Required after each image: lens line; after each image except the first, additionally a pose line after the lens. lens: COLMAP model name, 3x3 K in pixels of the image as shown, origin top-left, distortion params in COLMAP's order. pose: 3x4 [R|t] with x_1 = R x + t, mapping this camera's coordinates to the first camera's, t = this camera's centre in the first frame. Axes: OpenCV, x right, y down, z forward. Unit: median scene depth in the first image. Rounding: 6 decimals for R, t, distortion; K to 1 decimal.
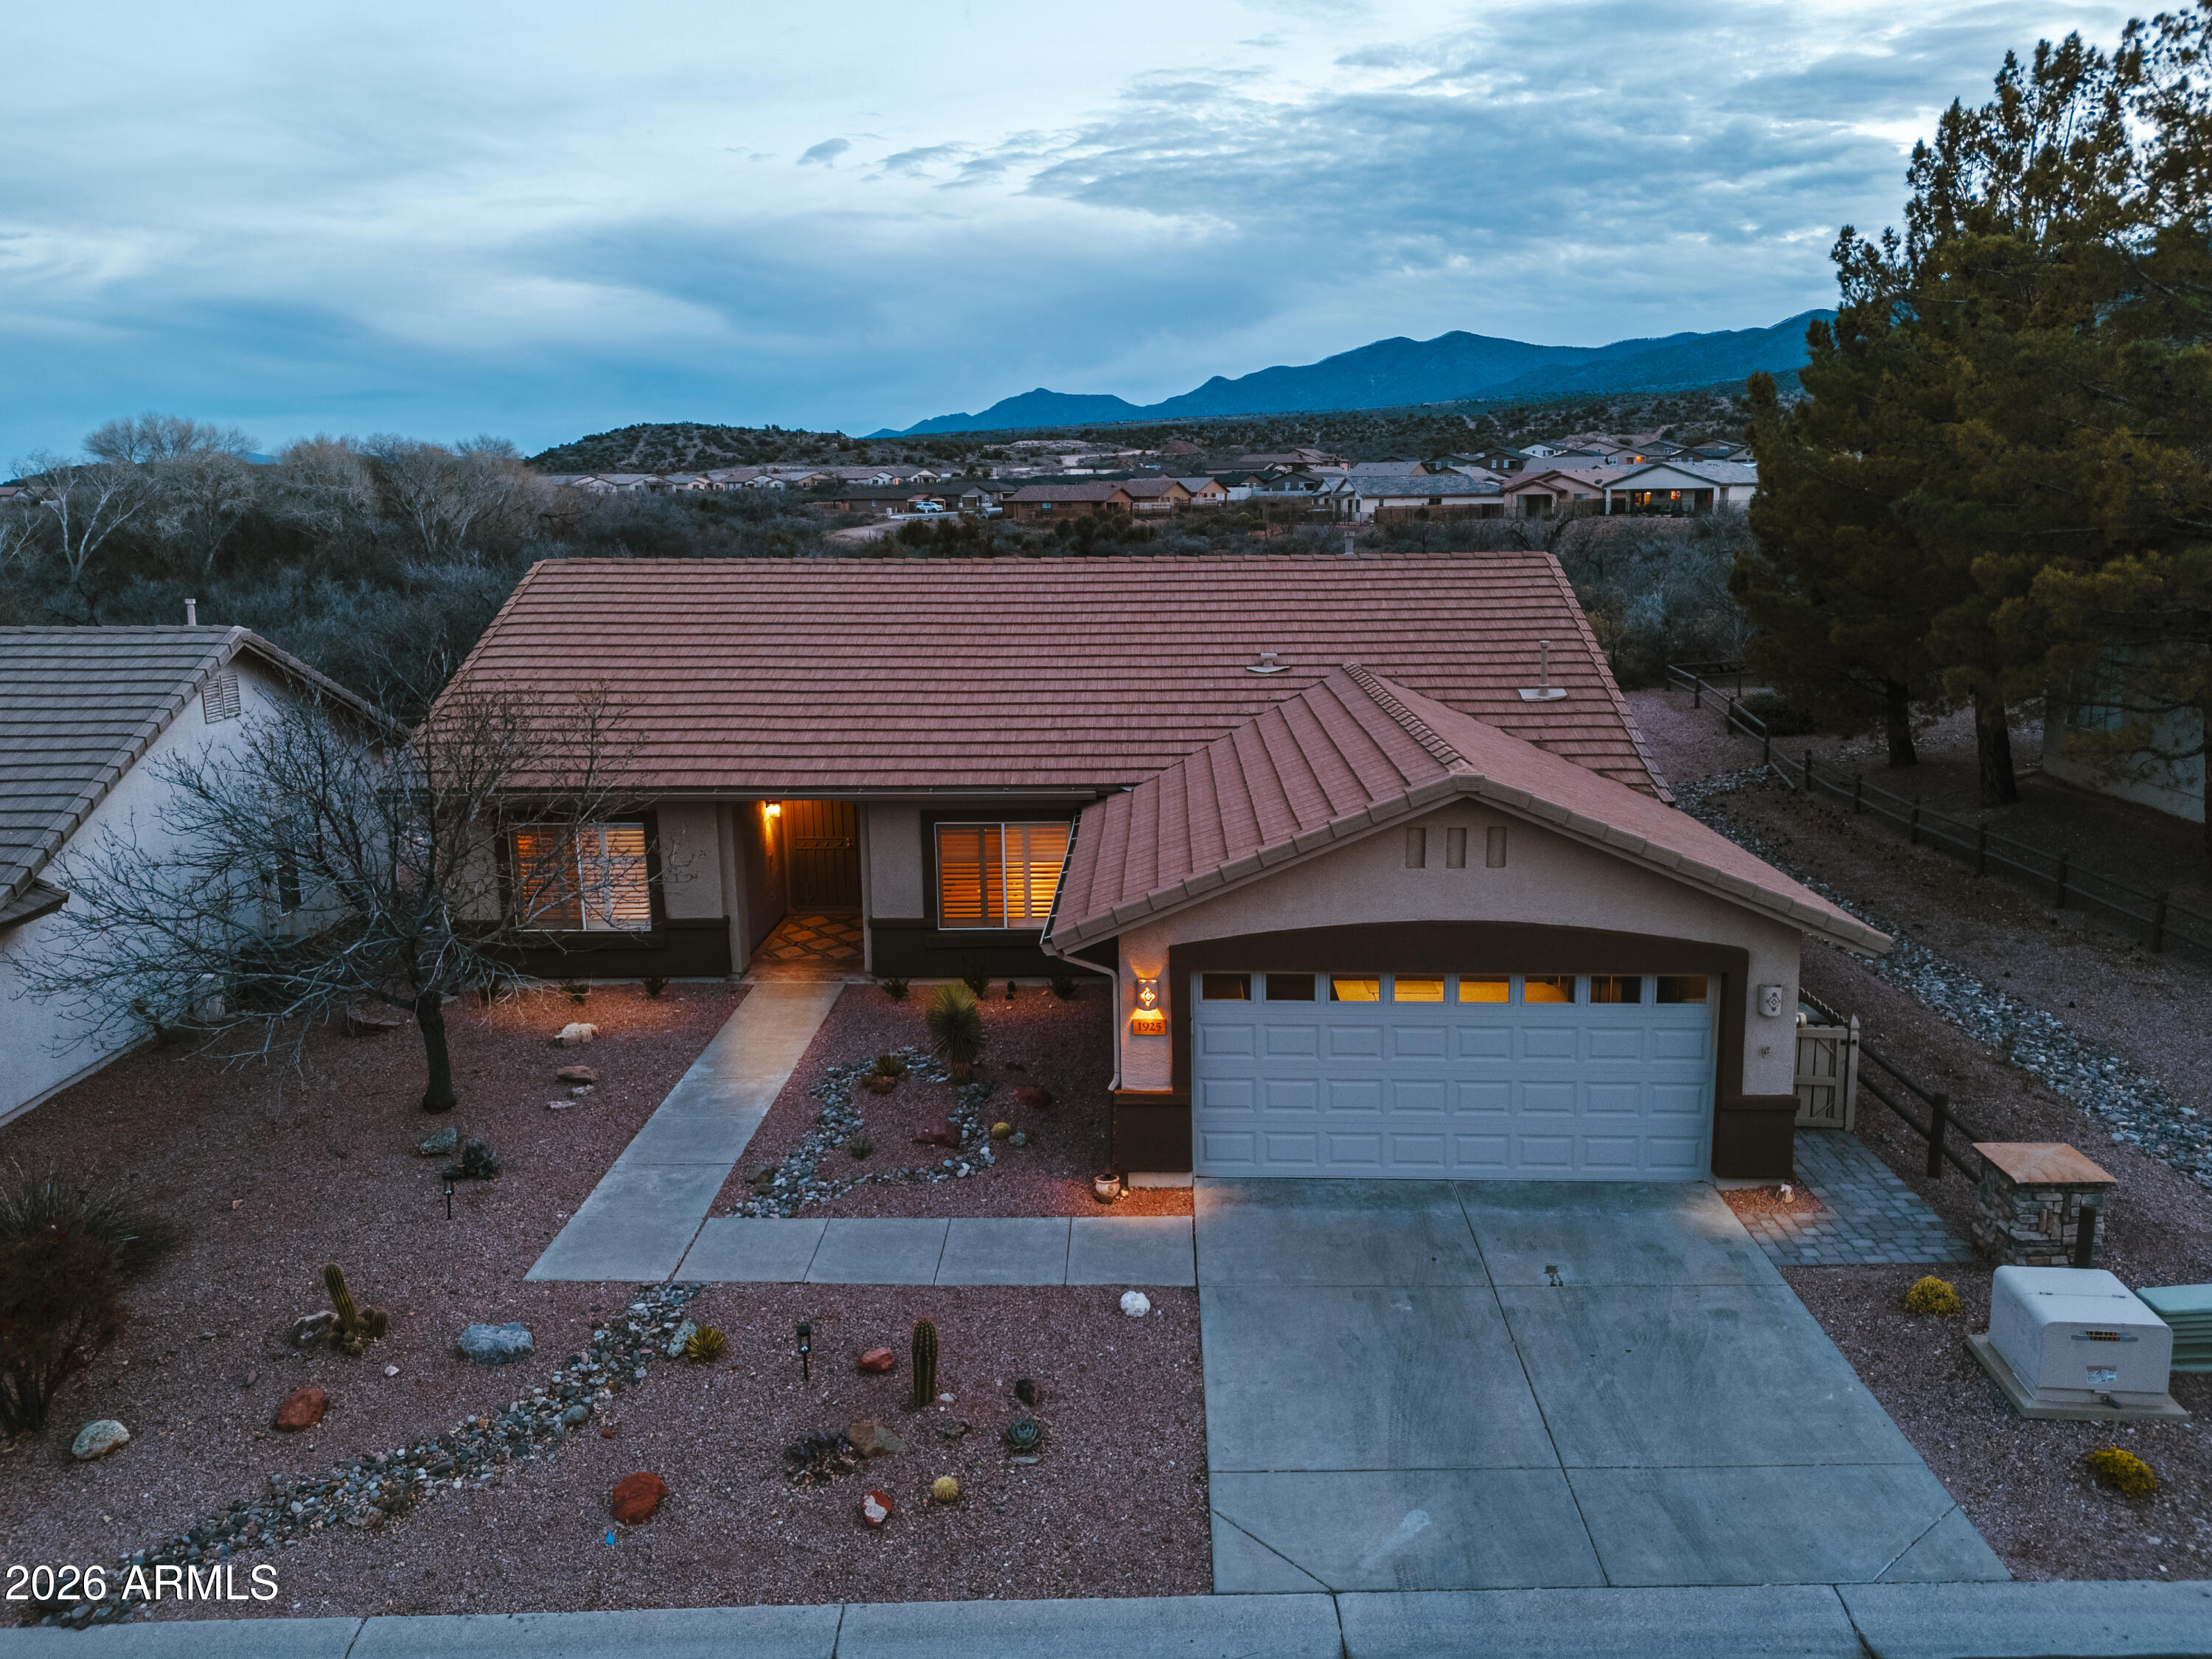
lens RADIAL K [[1630.0, 0, 1105.9], [0, 1630.0, 935.3], [0, 0, 1]] dist [0.065466, -0.059374]
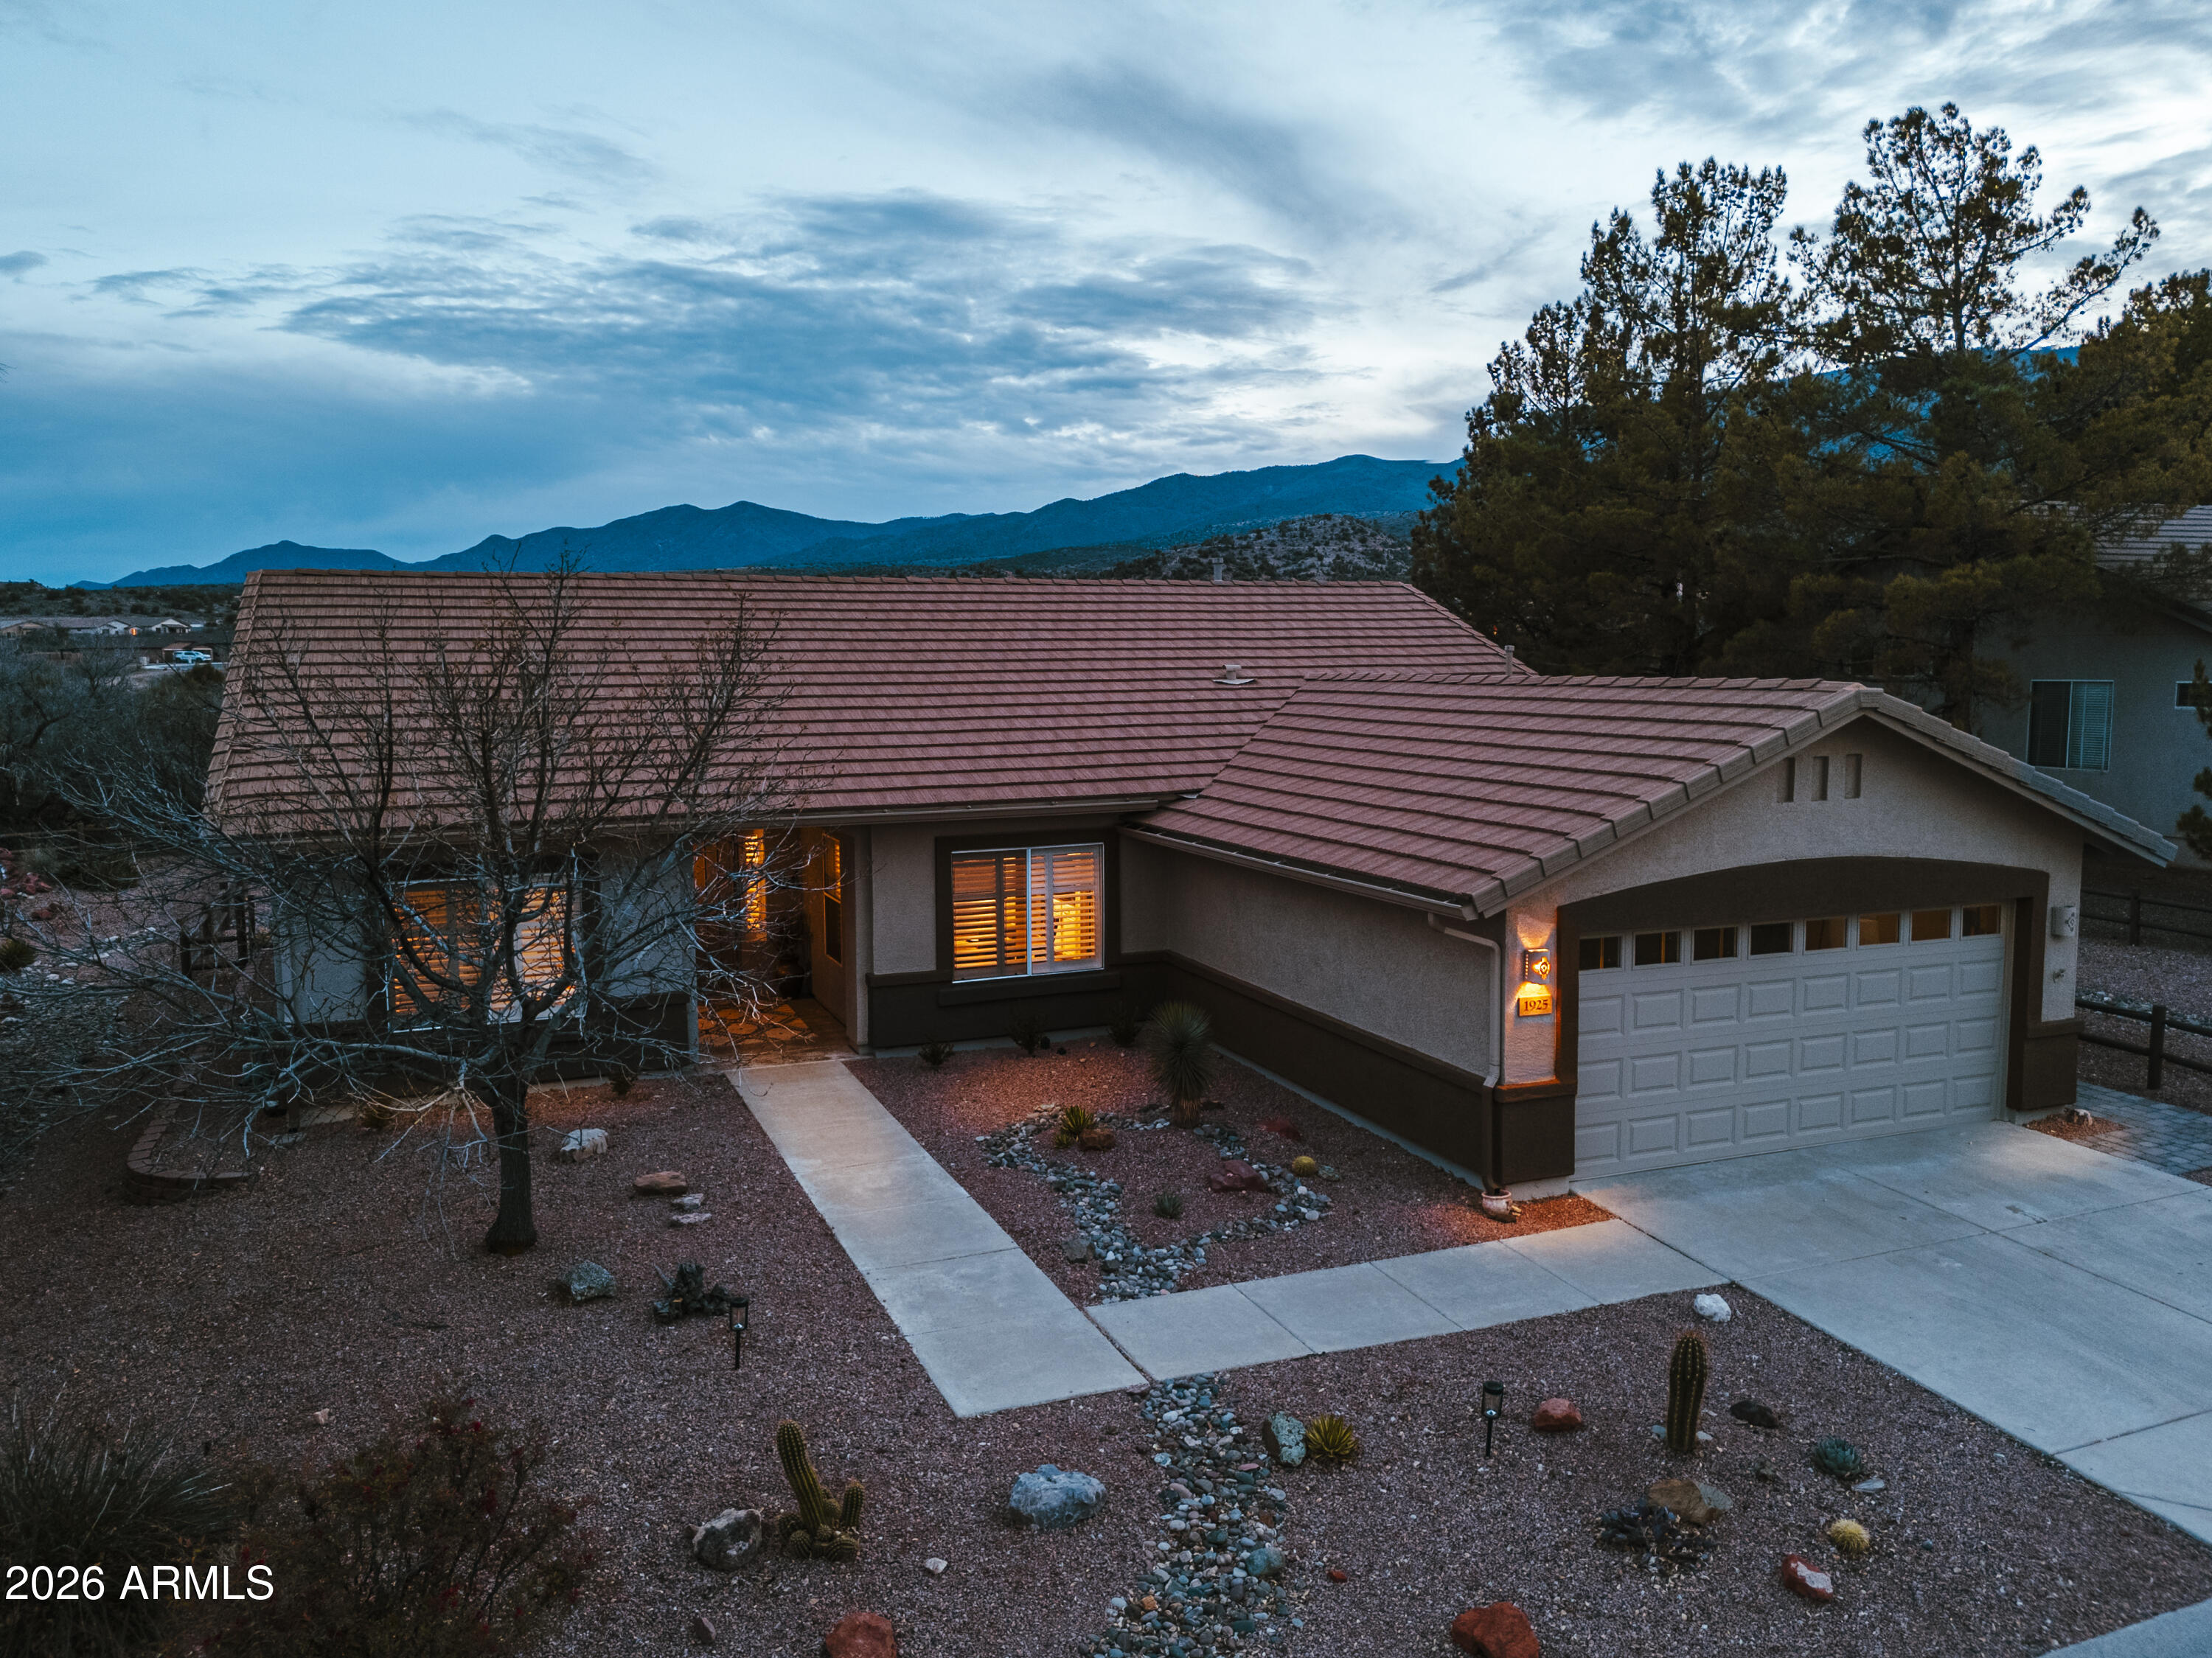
lens RADIAL K [[1629.9, 0, 1105.9], [0, 1629.9, 934.8], [0, 0, 1]] dist [0.065466, -0.059374]
pose [[0.912617, -0.062516, 0.404007, -0.360373], [0.101878, 0.991839, -0.076658, 0.042993], [-0.395917, 0.111118, 0.911538, 0.207365]]
